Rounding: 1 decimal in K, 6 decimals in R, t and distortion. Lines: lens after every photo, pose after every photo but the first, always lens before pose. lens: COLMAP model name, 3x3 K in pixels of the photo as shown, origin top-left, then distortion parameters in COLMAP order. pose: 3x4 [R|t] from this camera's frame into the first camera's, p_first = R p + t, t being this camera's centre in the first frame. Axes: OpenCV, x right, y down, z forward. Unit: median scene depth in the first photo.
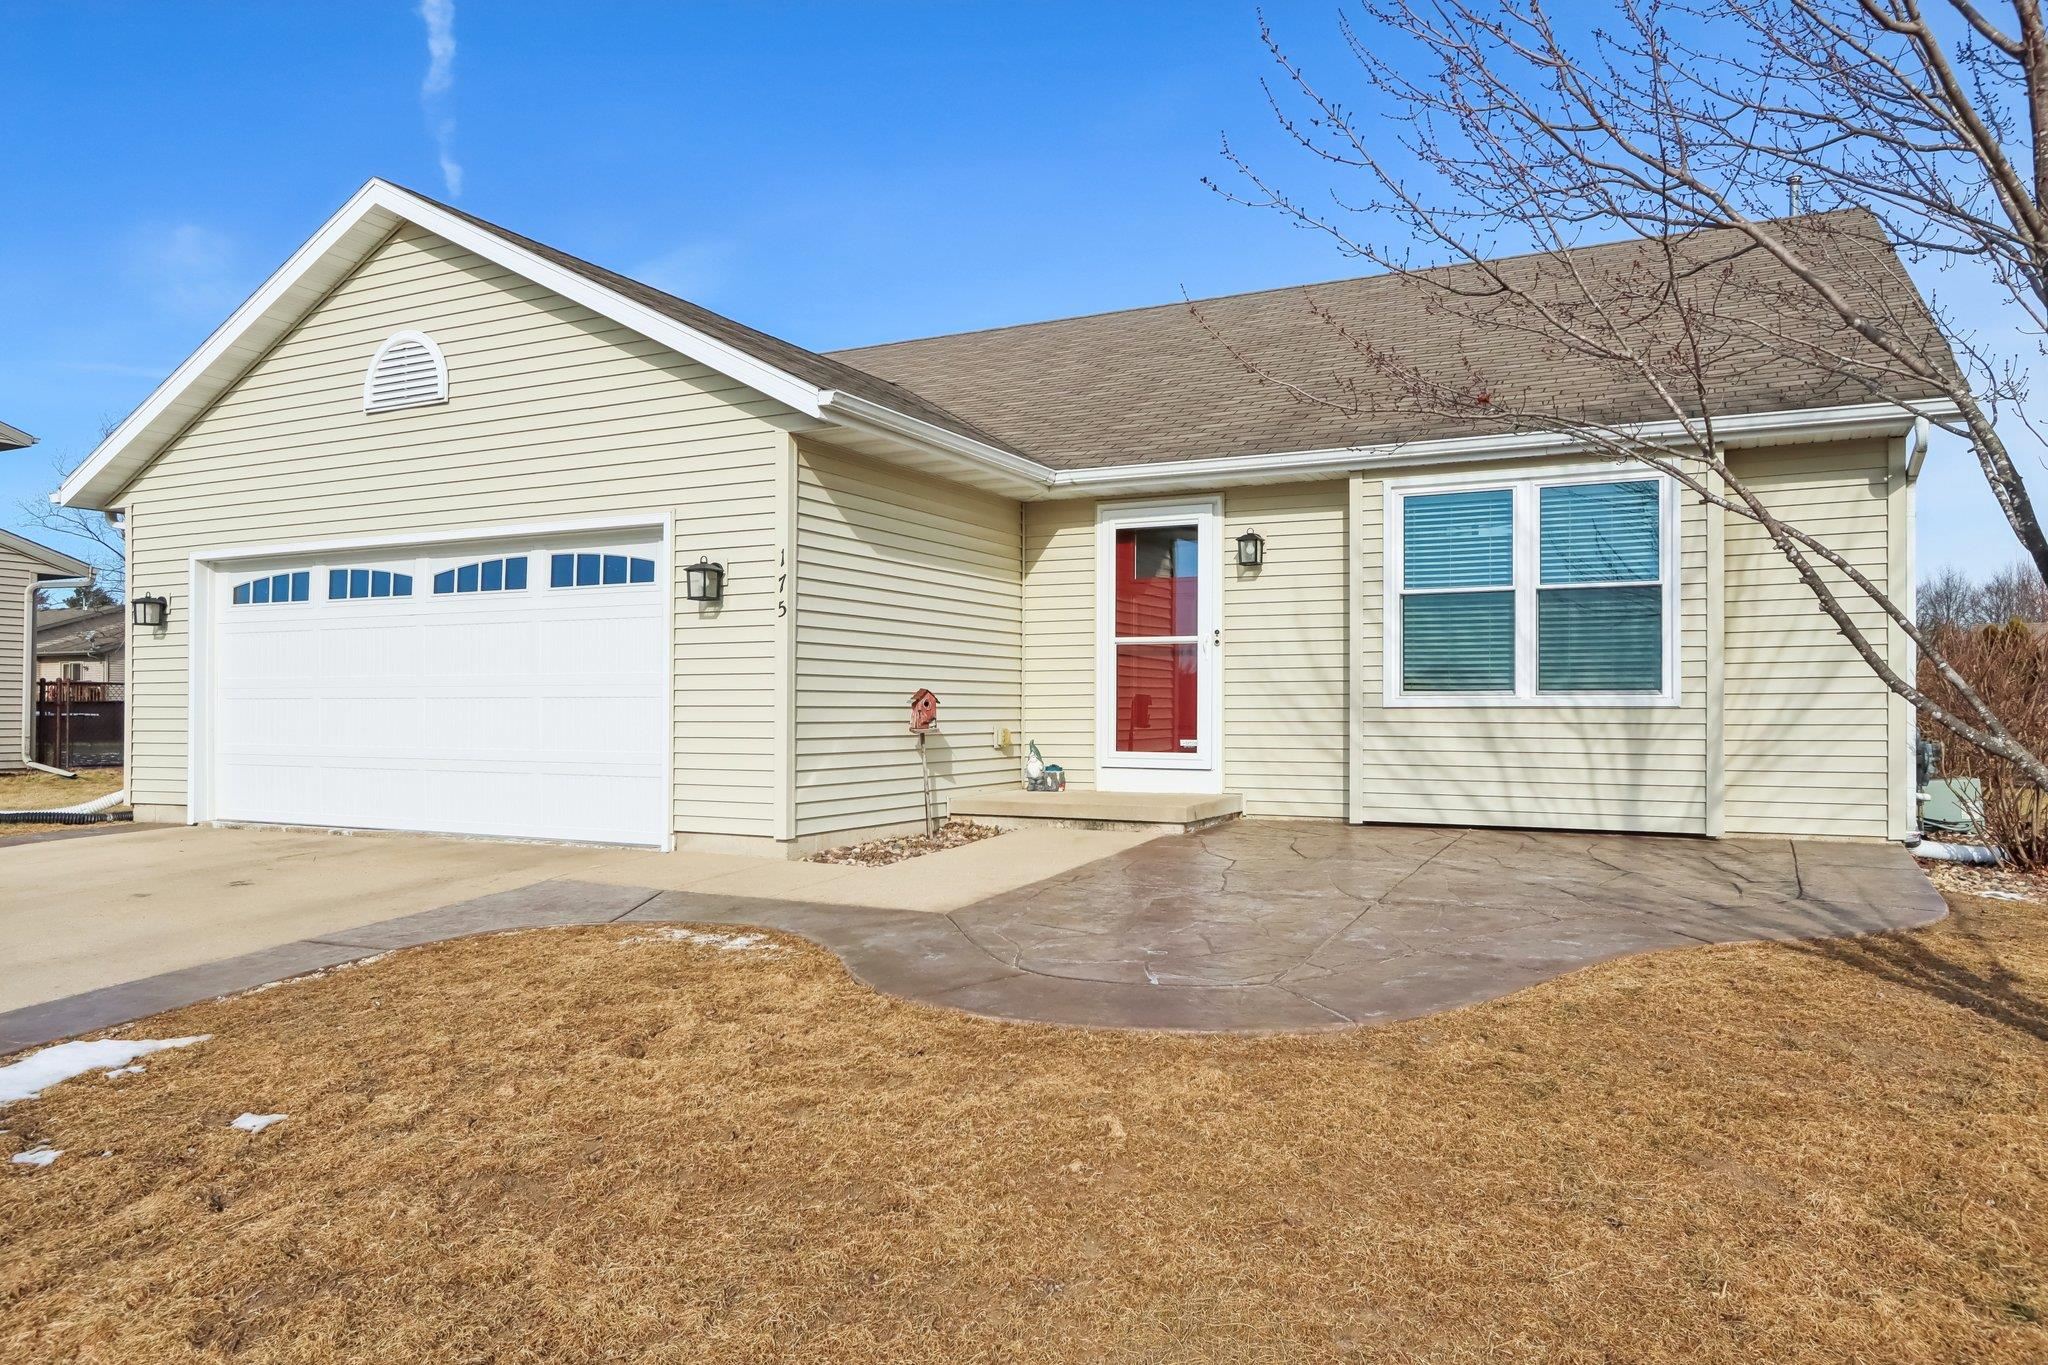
lens RADIAL K [[1387.6, 0, 1024.0], [0, 1387.6, 708.0], [0, 0, 1]] dist [-0.000414, 0.001664]
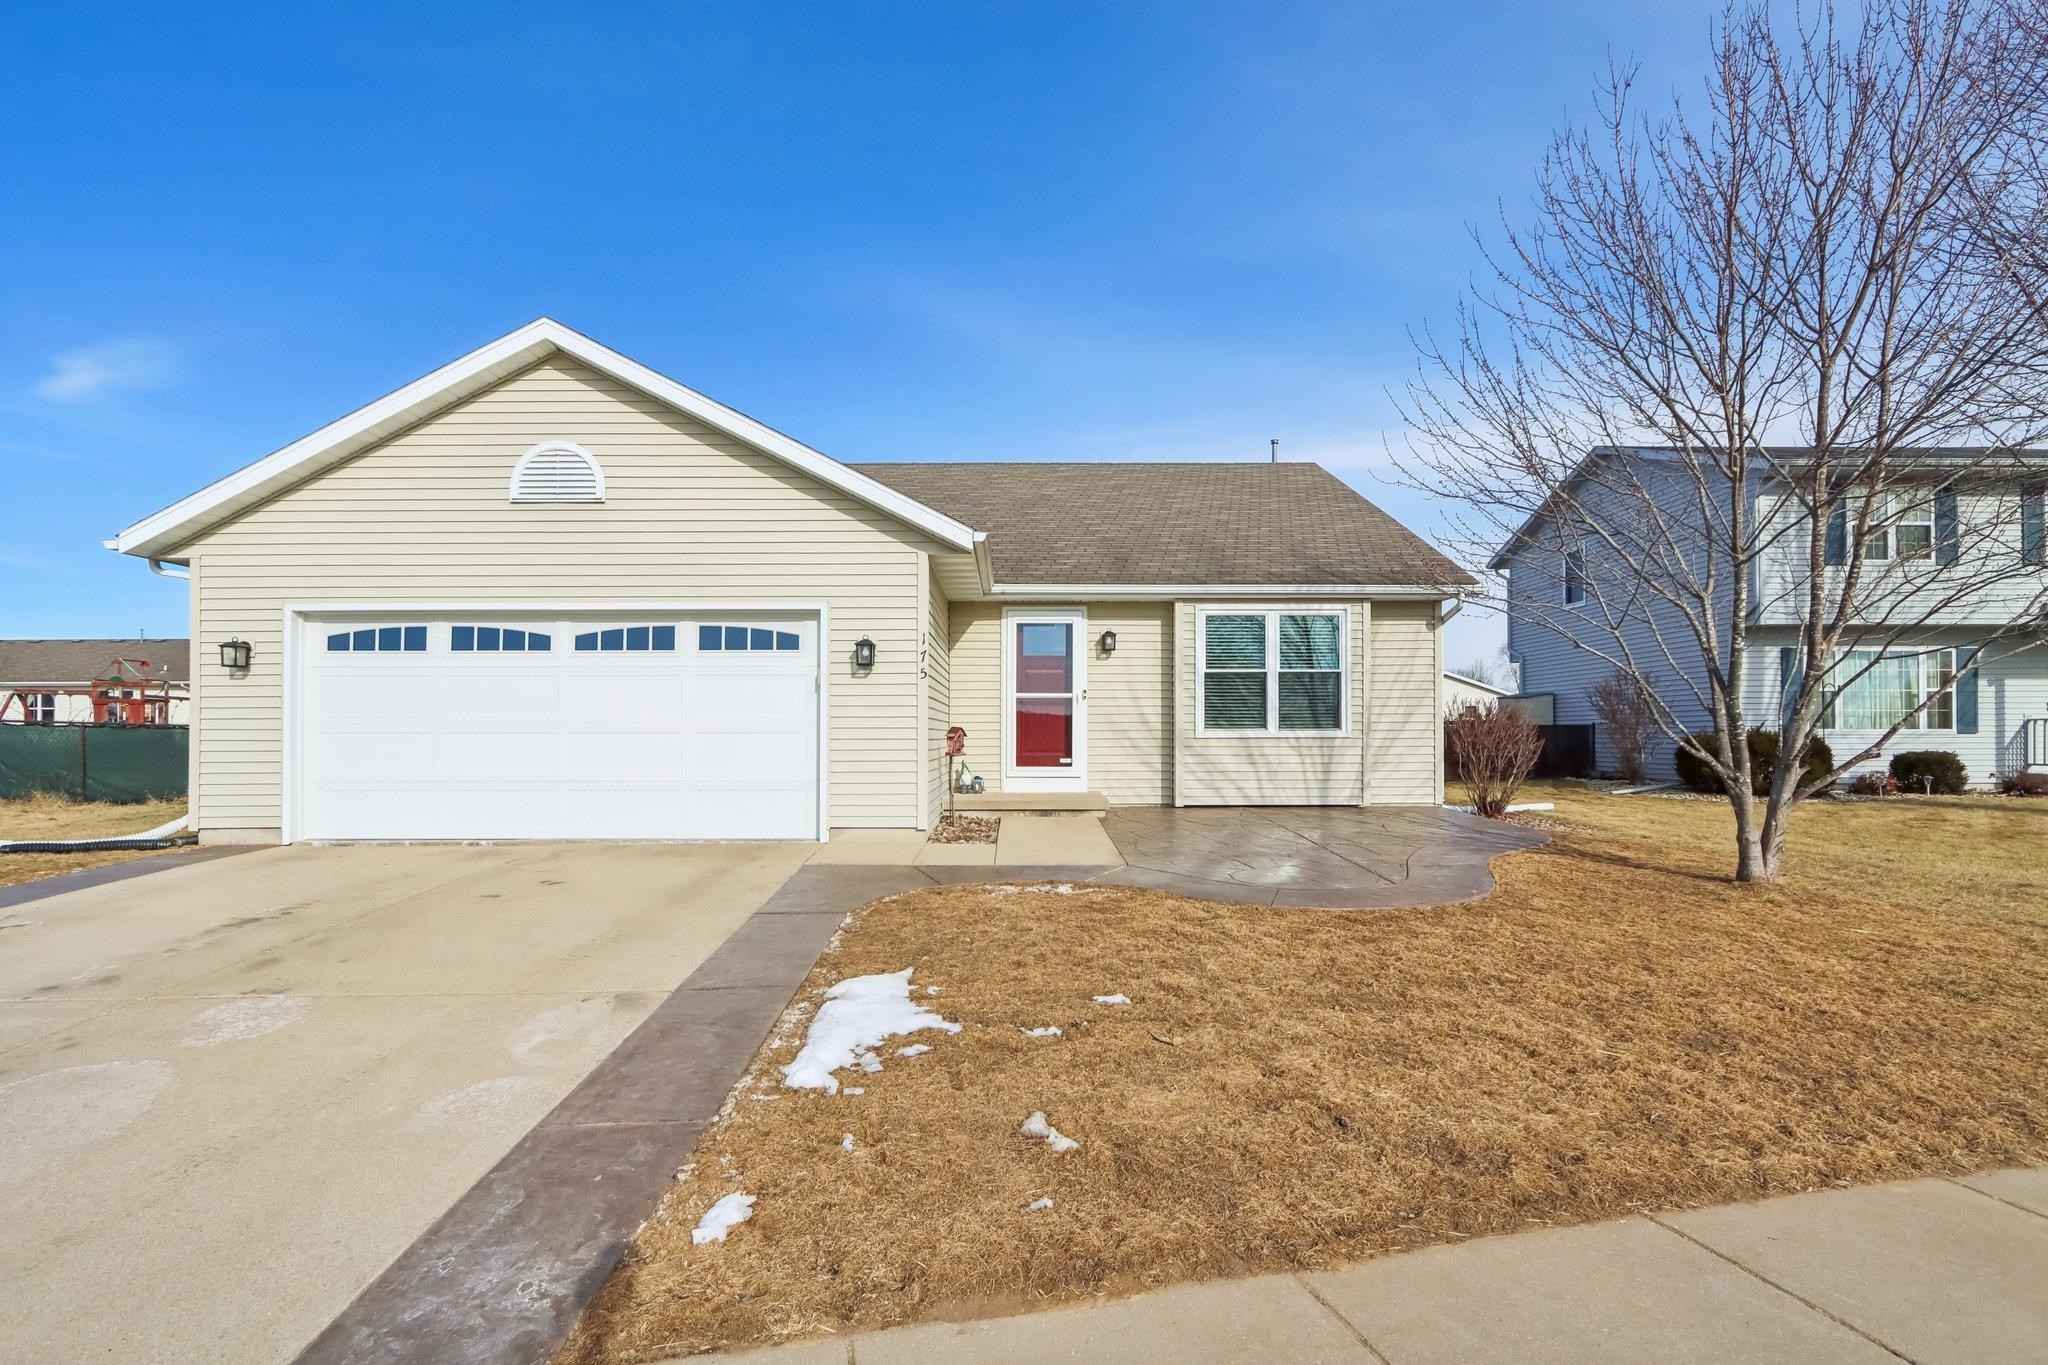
lens RADIAL K [[1006.4, 0, 1018.3], [0, 1006.4, 734.8], [0, 0, 1]] dist [-0.011278, -0.000514]
pose [[0.887296, -0.001671, 0.461198, -0.502866], [0.001650, 0.999999, 0.000450, -0.005421], [-0.461198, 0.000362, 0.887297, 0.001660]]
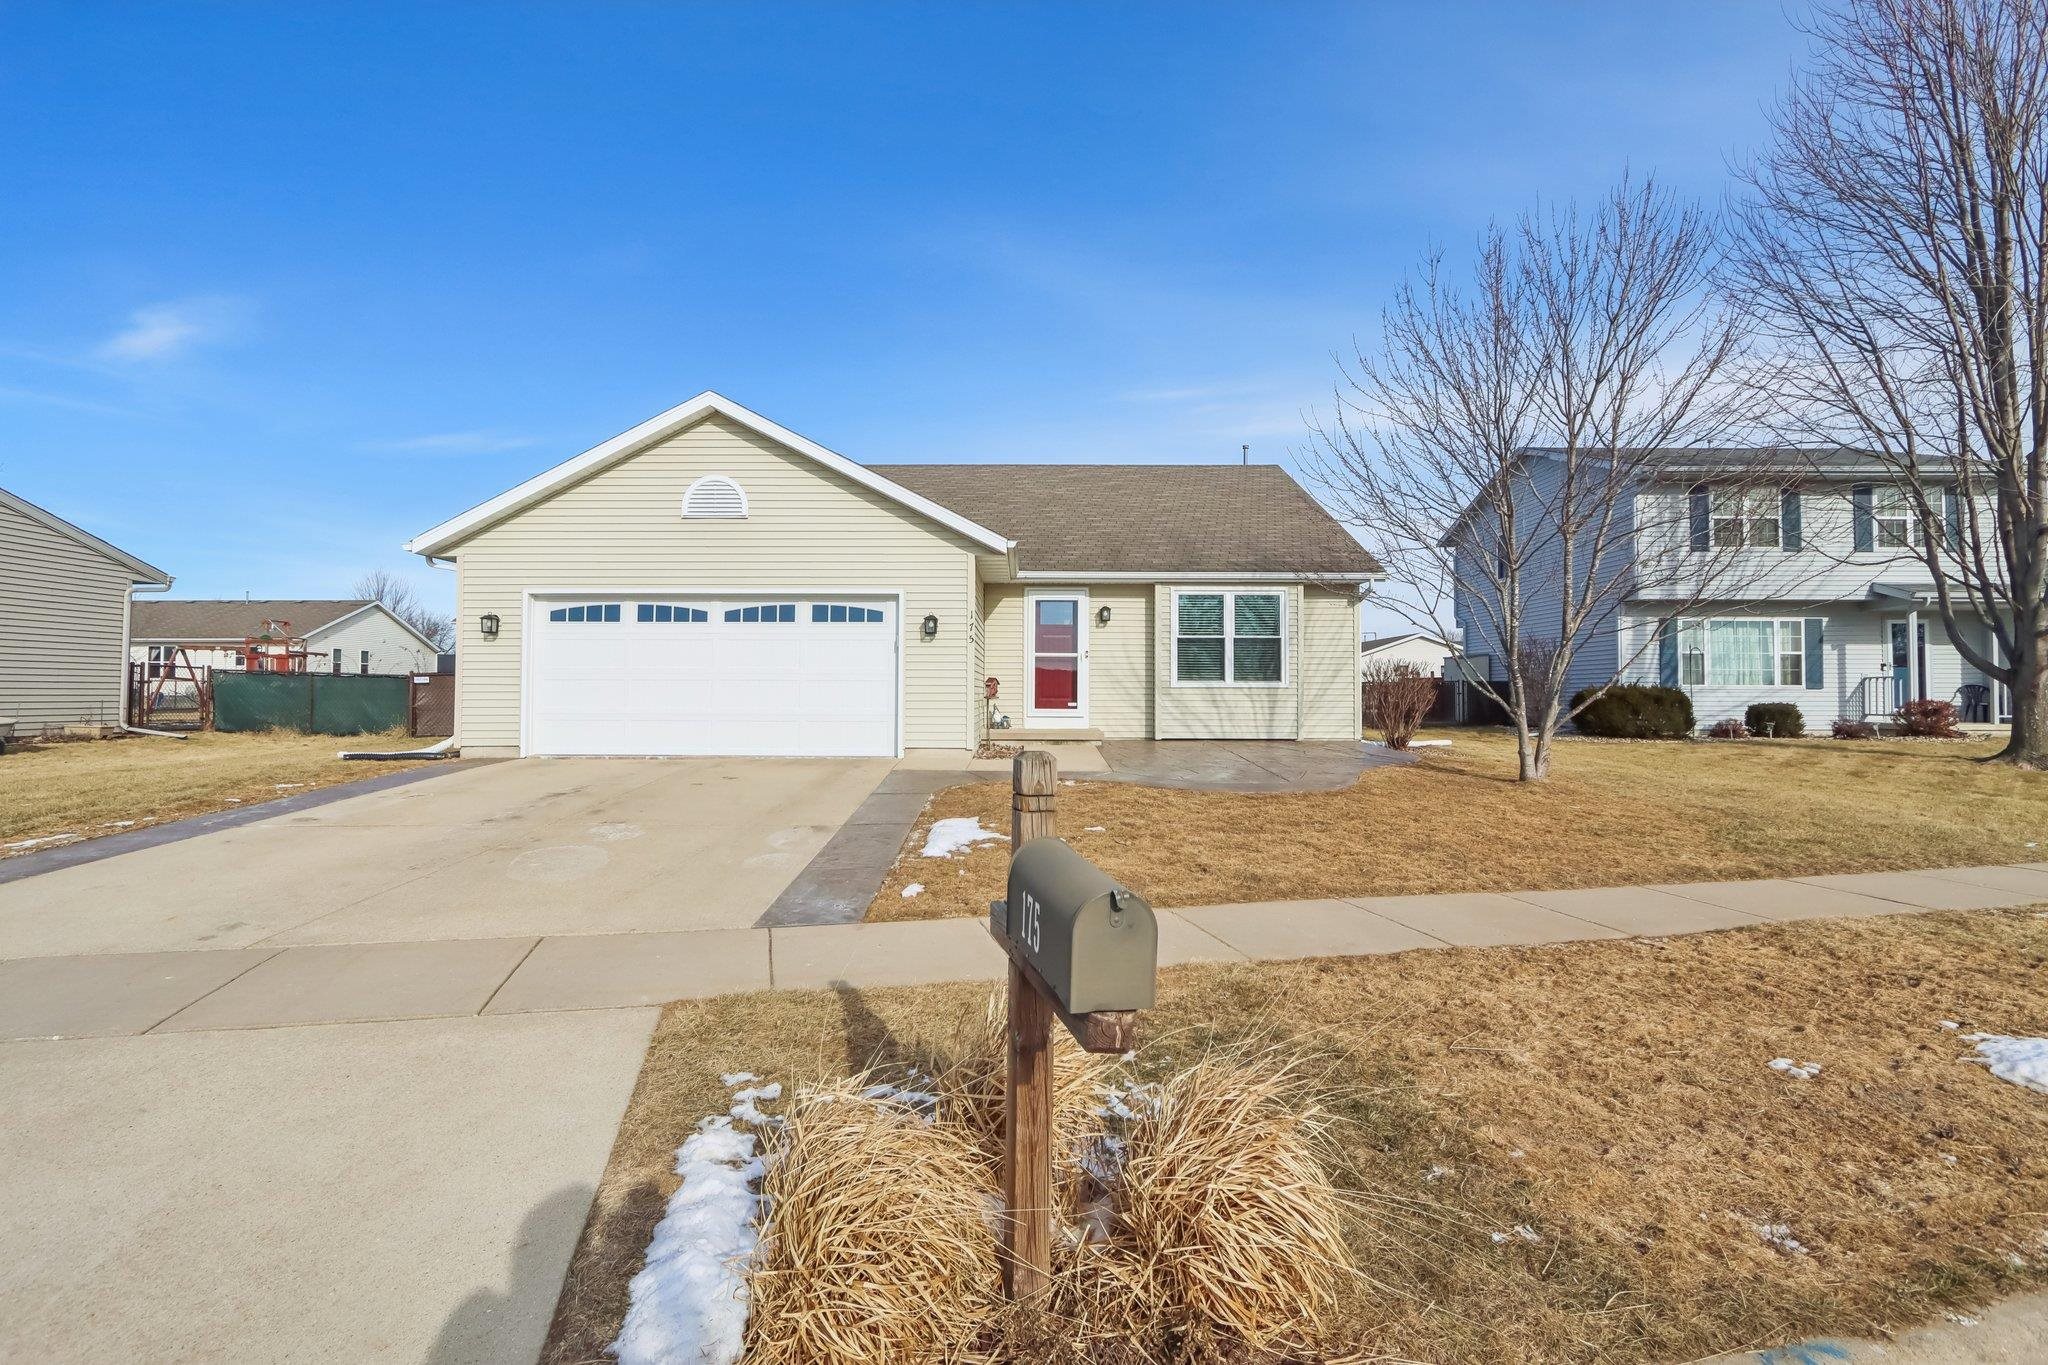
lens RADIAL K [[972.5, 0, 1024.0], [0, 972.5, 682.5], [0, 0, 1]] dist [-0.015927, 0.000060]
pose [[0.889983, 0.006580, 0.455946, -0.670246], [-0.002835, 0.999956, -0.008897, 0.005832], [-0.455985, 0.006626, 0.889963, -0.296825]]
